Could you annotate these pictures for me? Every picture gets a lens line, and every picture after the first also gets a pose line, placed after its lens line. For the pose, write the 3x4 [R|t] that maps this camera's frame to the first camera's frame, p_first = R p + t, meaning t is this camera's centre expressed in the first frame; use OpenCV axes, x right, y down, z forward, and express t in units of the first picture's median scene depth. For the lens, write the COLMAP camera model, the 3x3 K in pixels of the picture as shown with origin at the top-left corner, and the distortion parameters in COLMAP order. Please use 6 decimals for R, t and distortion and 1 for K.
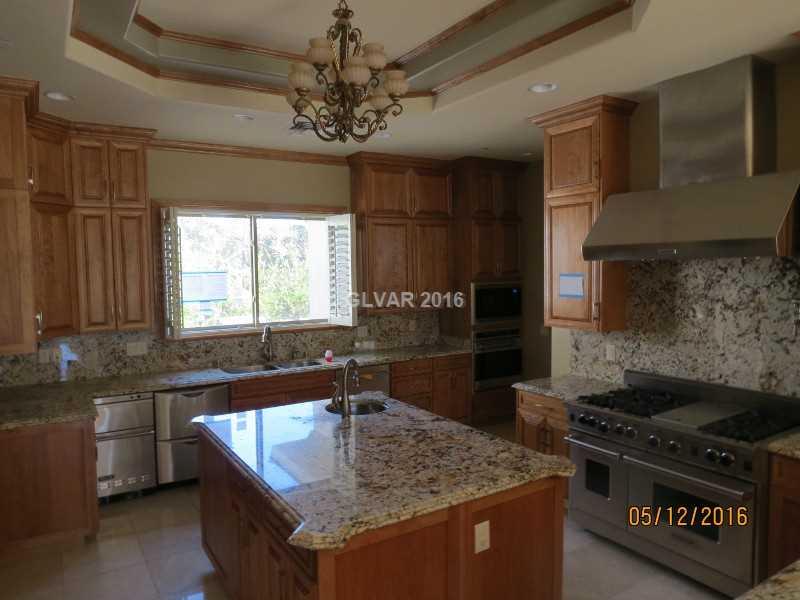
lens RADIAL K [[562.1, 0, 398.6], [0, 562.1, 301.7], [0, 0, 1]] dist [-0.010111, -0.001918]
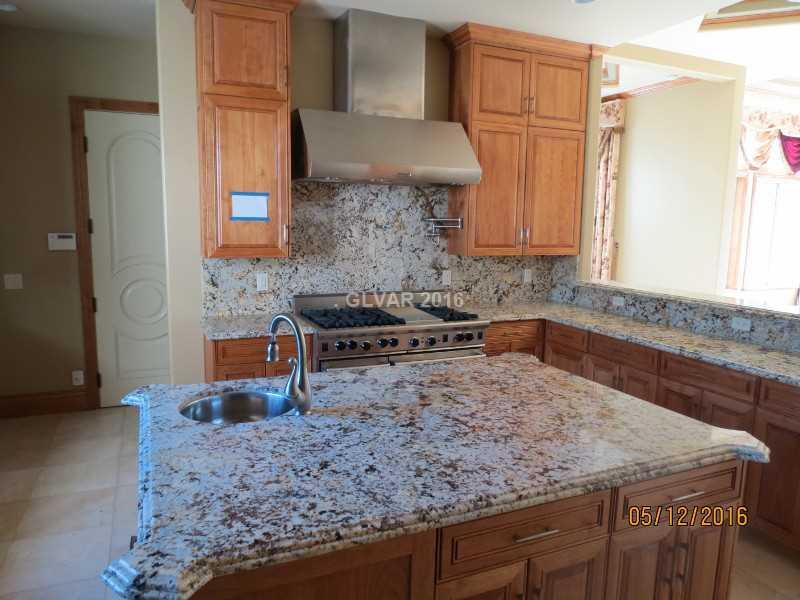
lens RADIAL K [[562.1, 0, 398.6], [0, 562.1, 296.9], [0, 0, 1]] dist [-0.010111, -0.001918]
pose [[0.149785, -0.115396, 0.981961, -0.623992], [0.043334, 0.992978, 0.110081, 0.029409], [-0.987768, 0.026063, 0.153734, 0.805293]]
